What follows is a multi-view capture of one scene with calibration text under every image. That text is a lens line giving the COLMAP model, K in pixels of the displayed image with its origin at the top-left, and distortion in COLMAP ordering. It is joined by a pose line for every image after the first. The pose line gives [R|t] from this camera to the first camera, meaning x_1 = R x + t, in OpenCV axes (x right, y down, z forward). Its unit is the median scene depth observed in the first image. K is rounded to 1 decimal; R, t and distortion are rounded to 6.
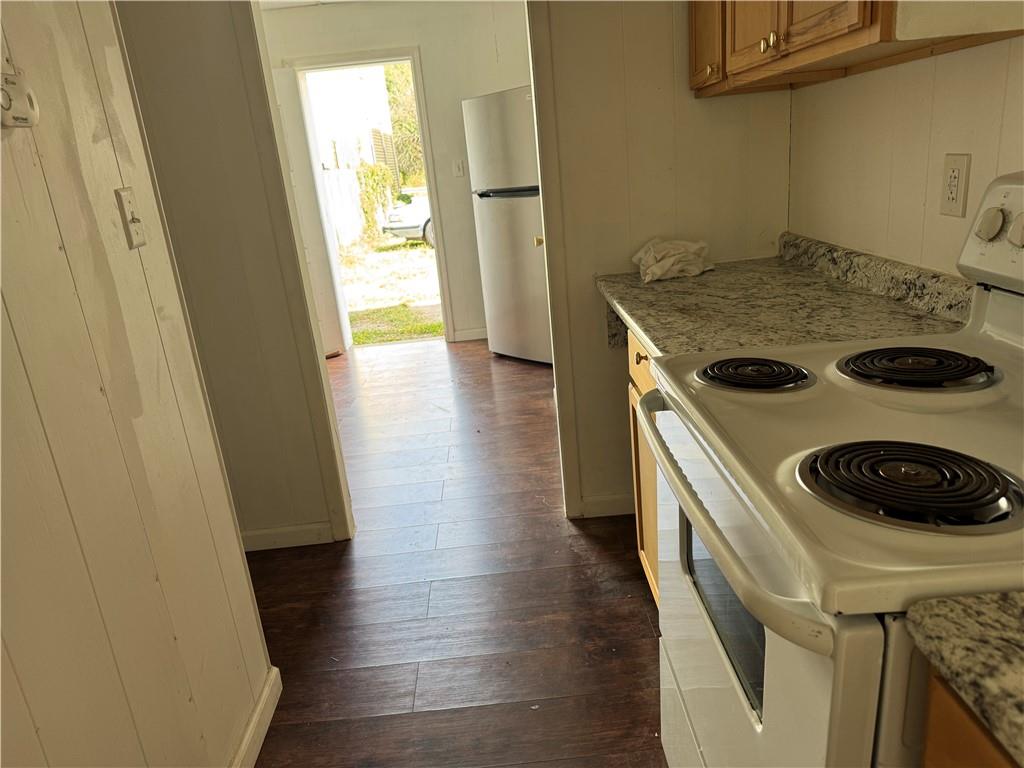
lens RADIAL K [[724.5, 0, 514.1], [0, 724.5, 385.8], [0, 0, 1]] dist [0.036094, -0.035406]
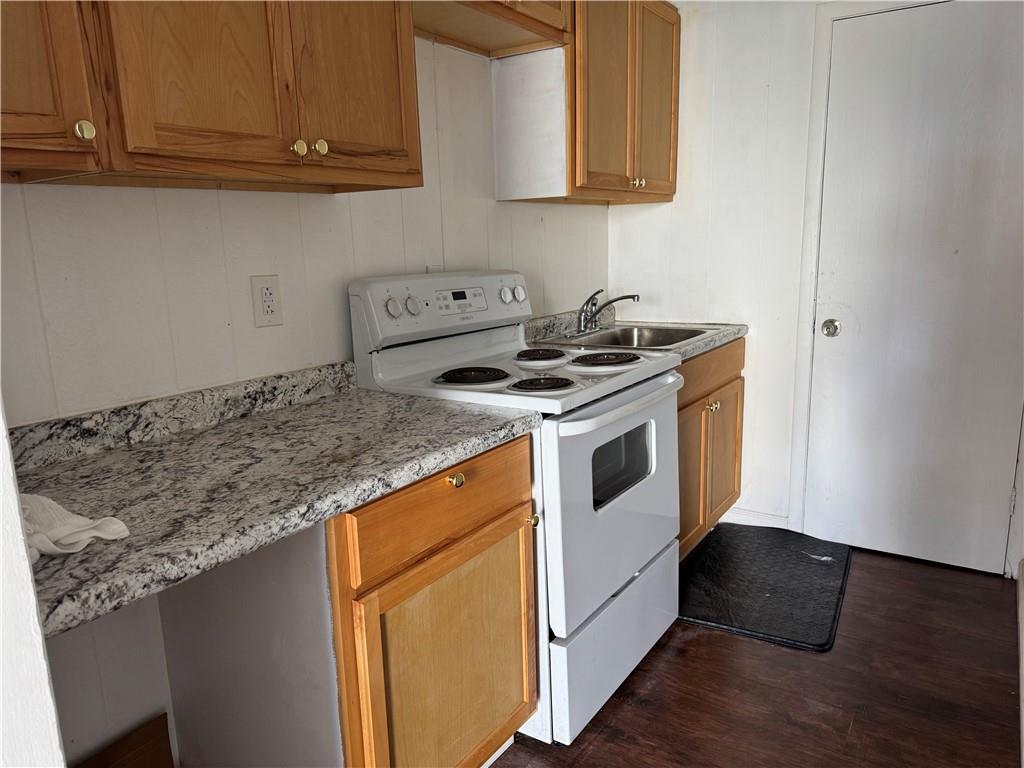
lens RADIAL K [[724.5, 0, 517.8], [0, 724.5, 384.6], [0, 0, 1]] dist [0.036094, -0.035406]
pose [[-0.804656, -0.013270, 0.593593, -0.430219], [0.269429, 0.882730, 0.384963, -0.482785], [-0.529090, 0.469694, -0.706719, 1.612857]]
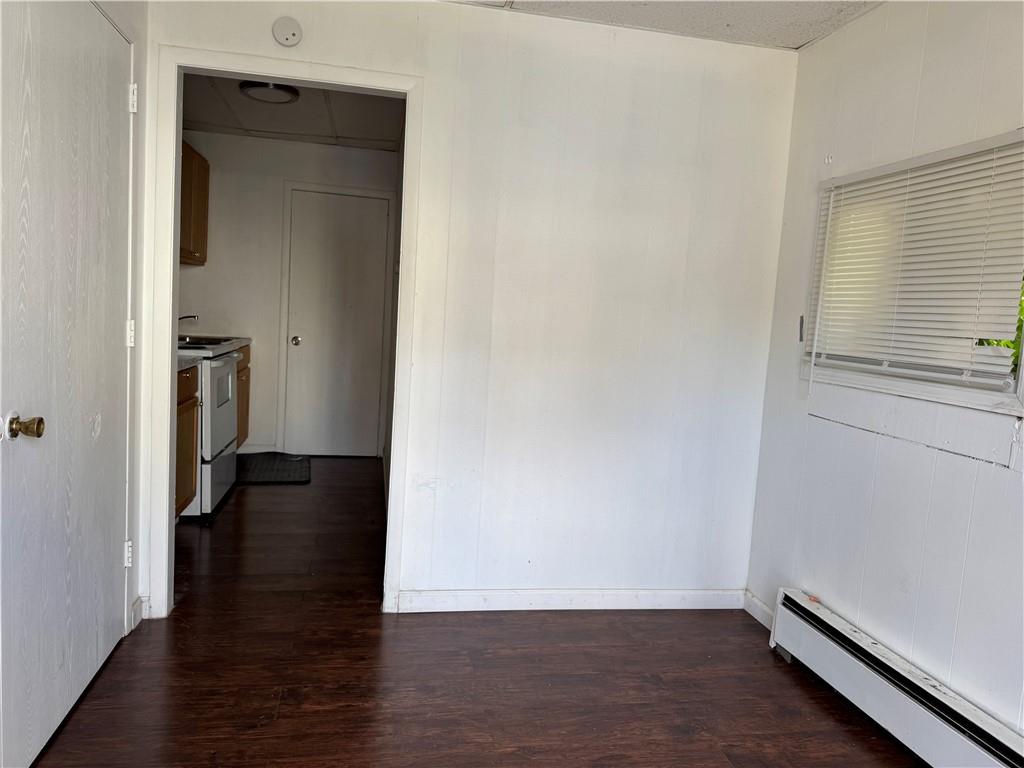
lens RADIAL K [[724.5, 0, 513.0], [0, 724.5, 383.3], [0, 0, 1]] dist [0.036094, -0.035406]
pose [[-0.989254, 0.036205, -0.141651, -0.502096], [-0.025094, 0.912432, 0.408459, -0.920473], [0.144035, 0.407624, -0.901719, 3.080655]]
